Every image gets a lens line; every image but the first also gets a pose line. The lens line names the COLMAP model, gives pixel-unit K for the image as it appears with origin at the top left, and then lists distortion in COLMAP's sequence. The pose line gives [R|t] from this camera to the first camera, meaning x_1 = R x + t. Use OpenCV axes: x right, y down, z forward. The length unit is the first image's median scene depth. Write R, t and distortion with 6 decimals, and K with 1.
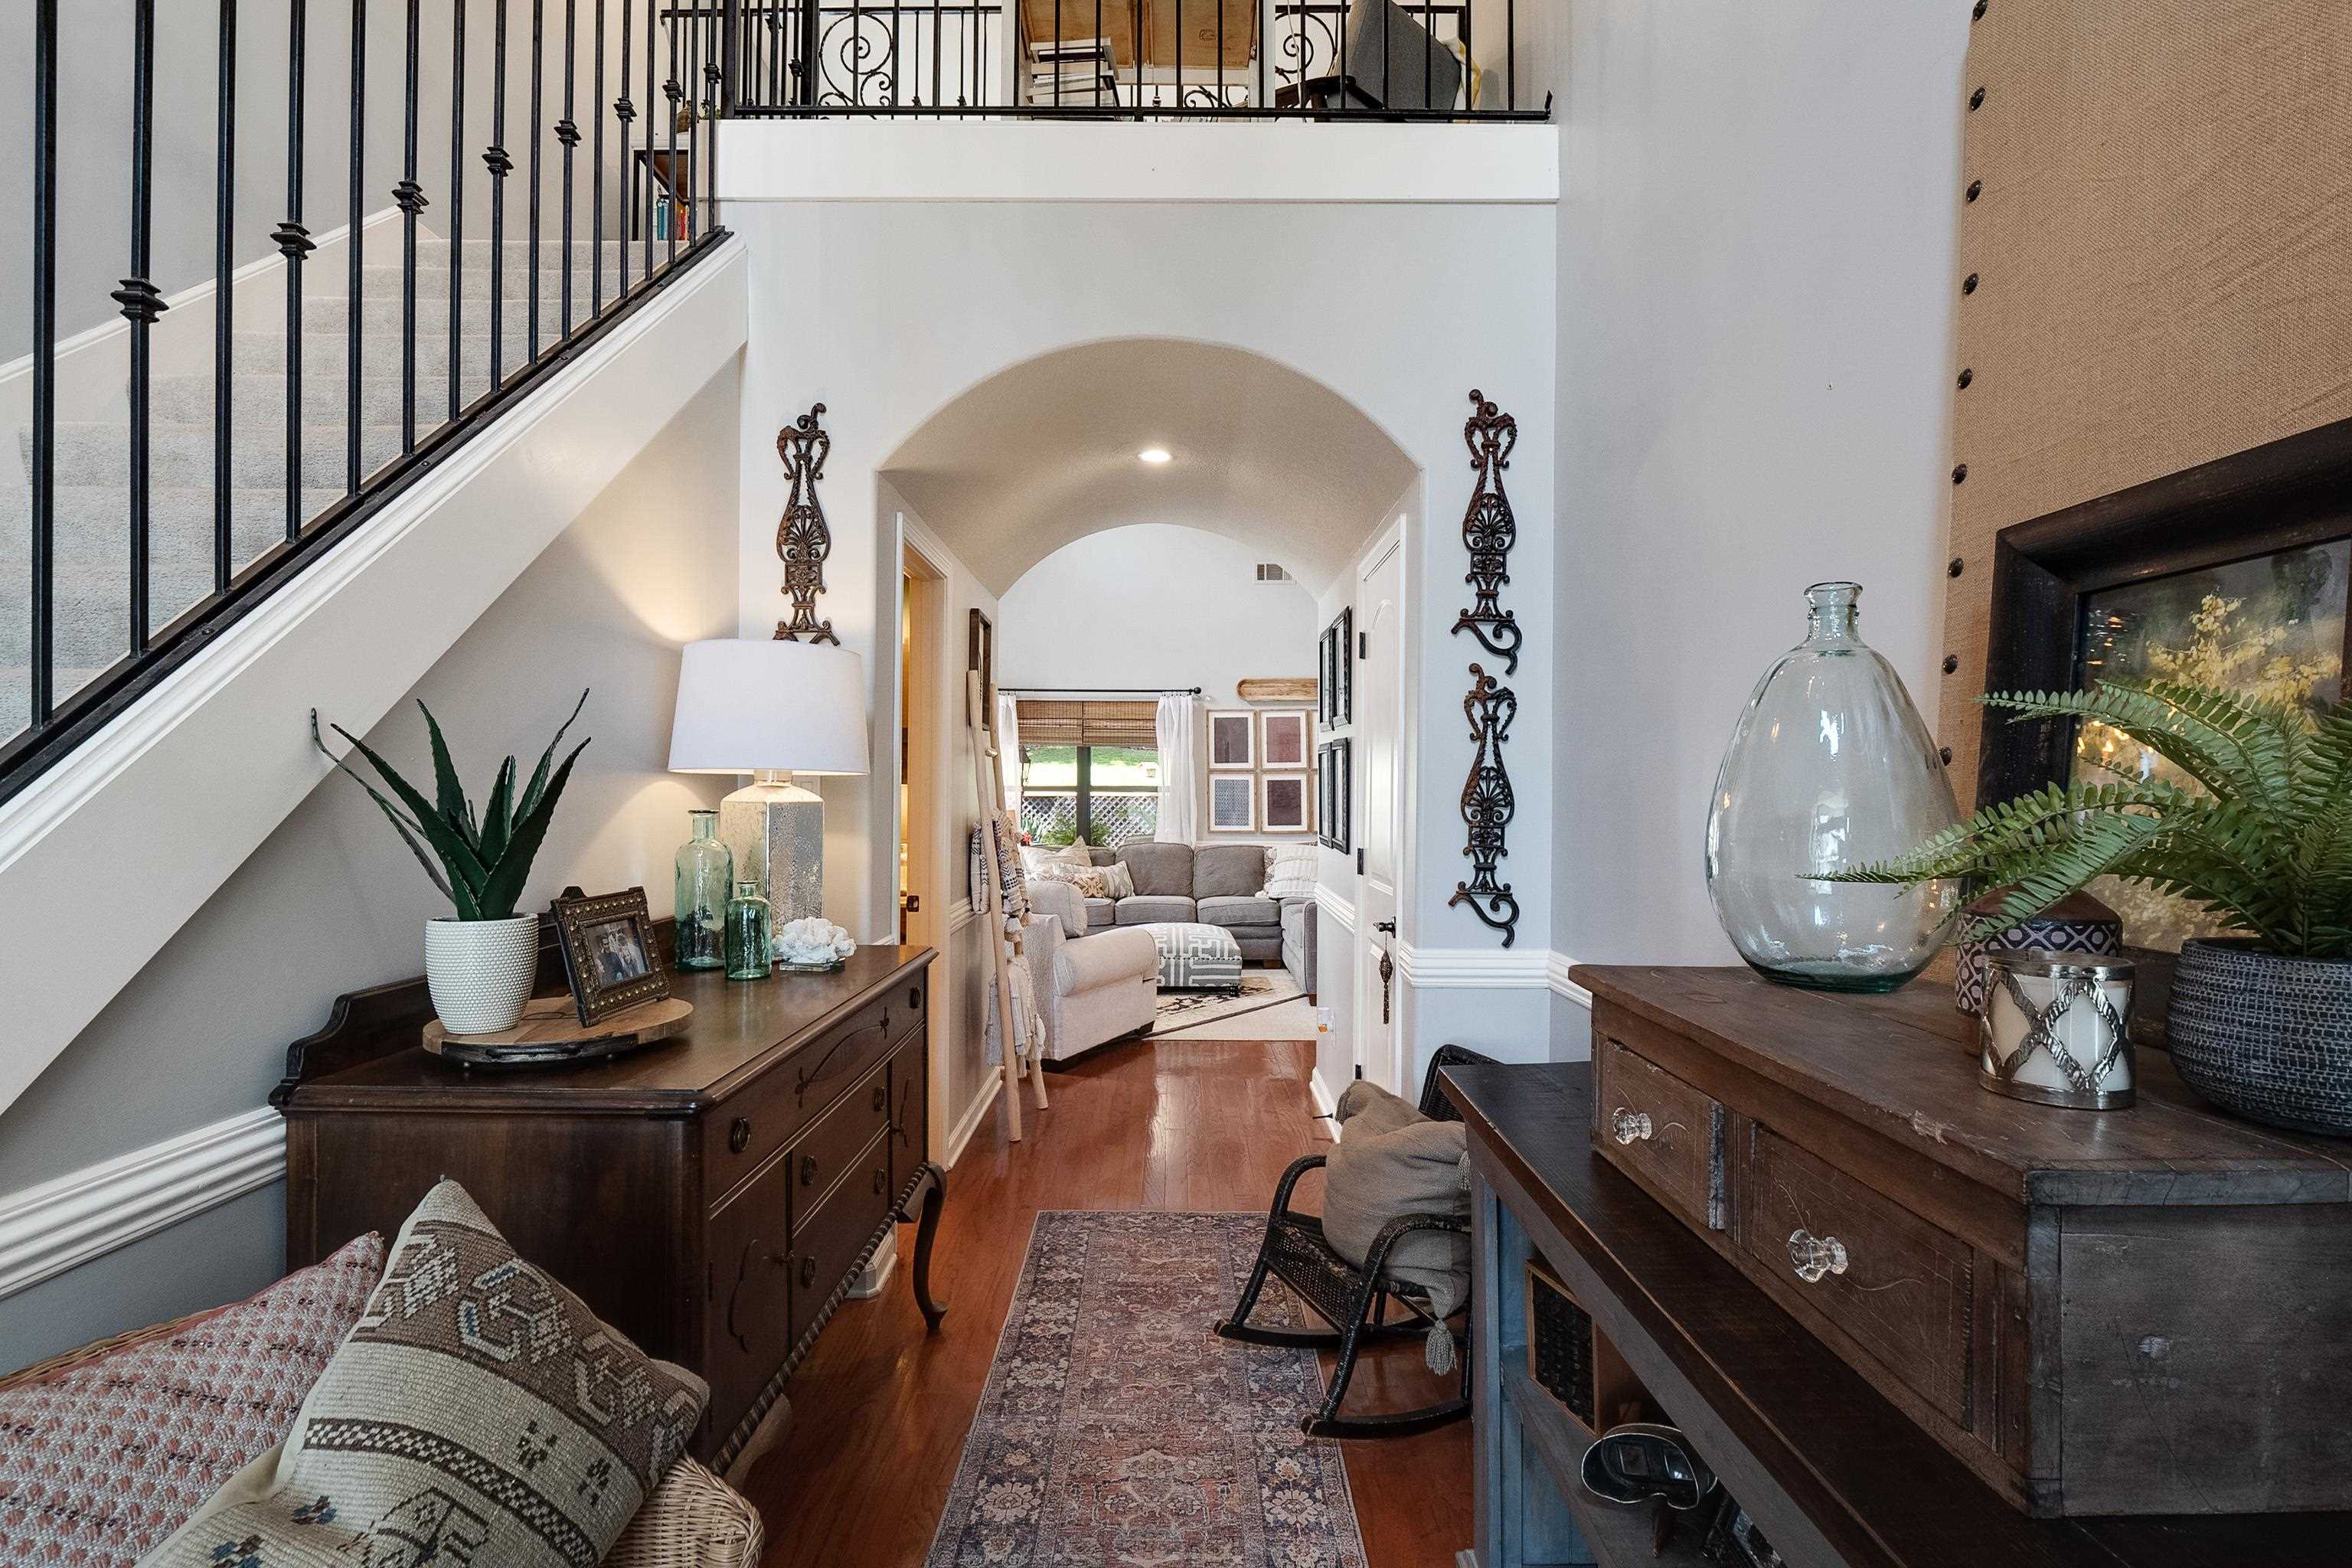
lens RADIAL K [[1115.4, 0, 1161.5], [0, 1115.4, 770.6], [0, 0, 1]] dist [-0.004840, -0.007202]
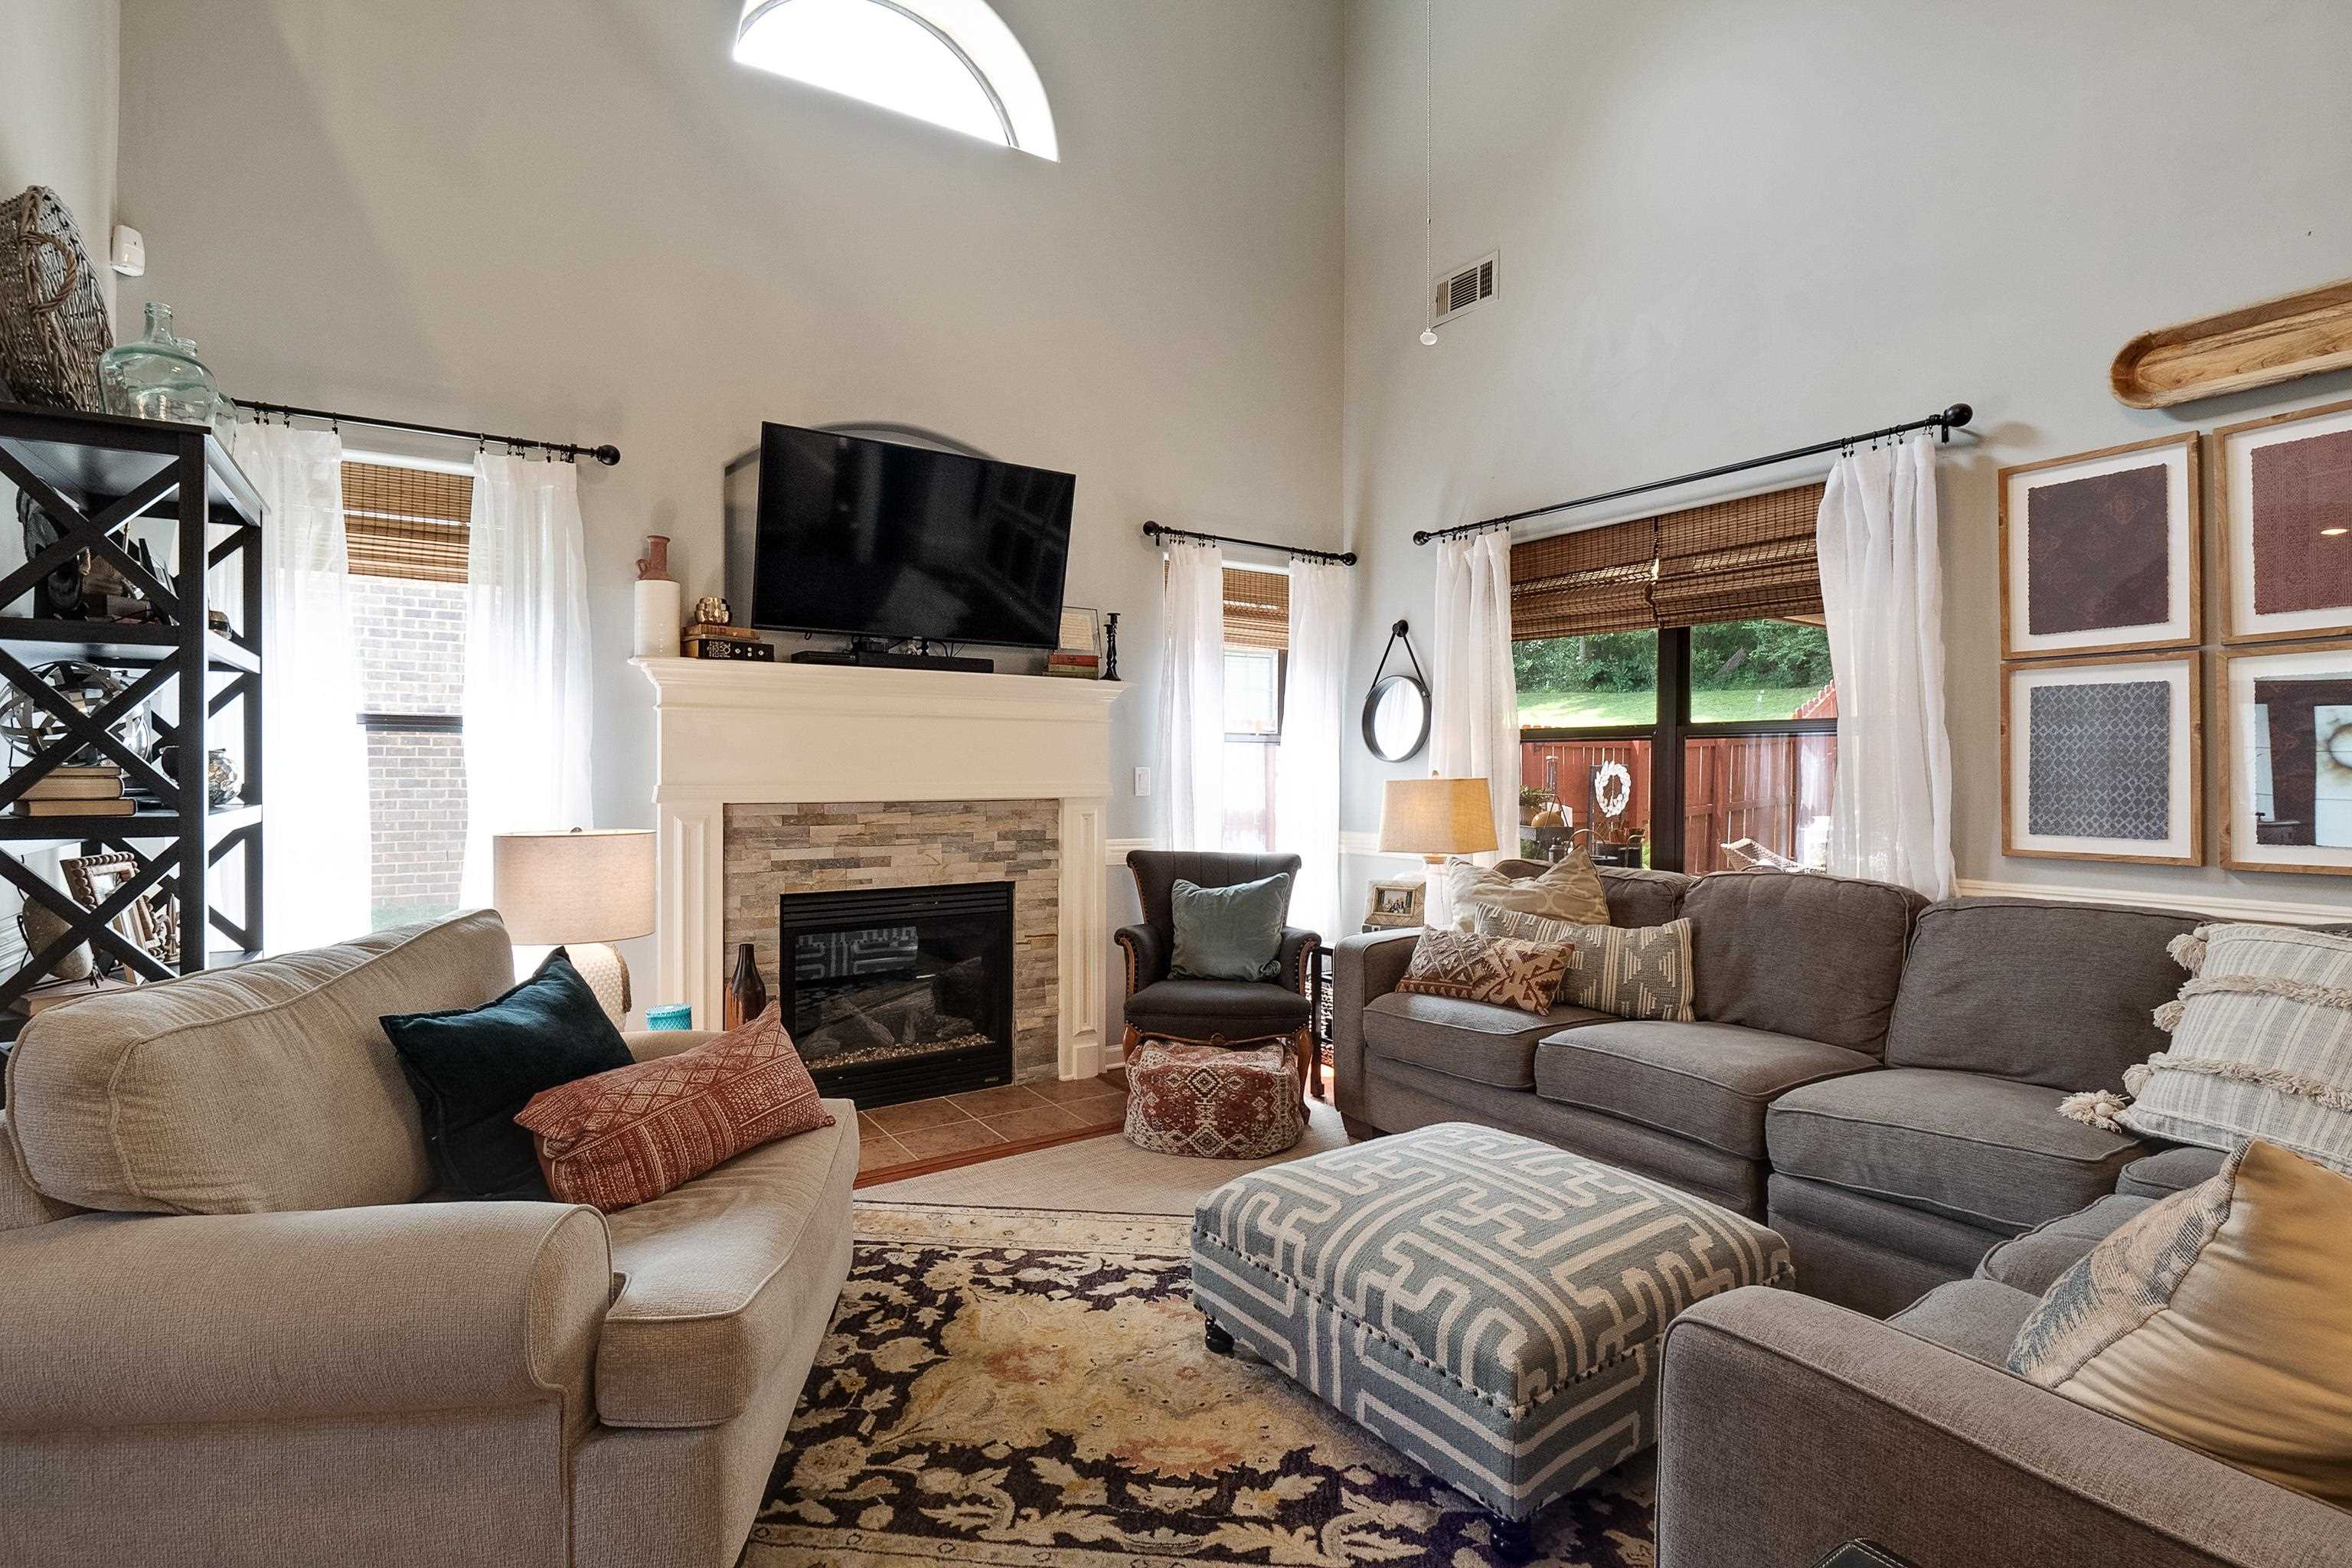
lens RADIAL K [[1097.6, 0, 1176.0], [0, 1097.6, 784.0], [0, 0, 1]] dist [-0.010525, -0.001804]
pose [[0.558277, 0.009520, -0.829600, 0.181761], [0.015636, 0.999636, 0.021994, 0.026572], [0.829507, -0.025250, 0.557925, 0.681144]]
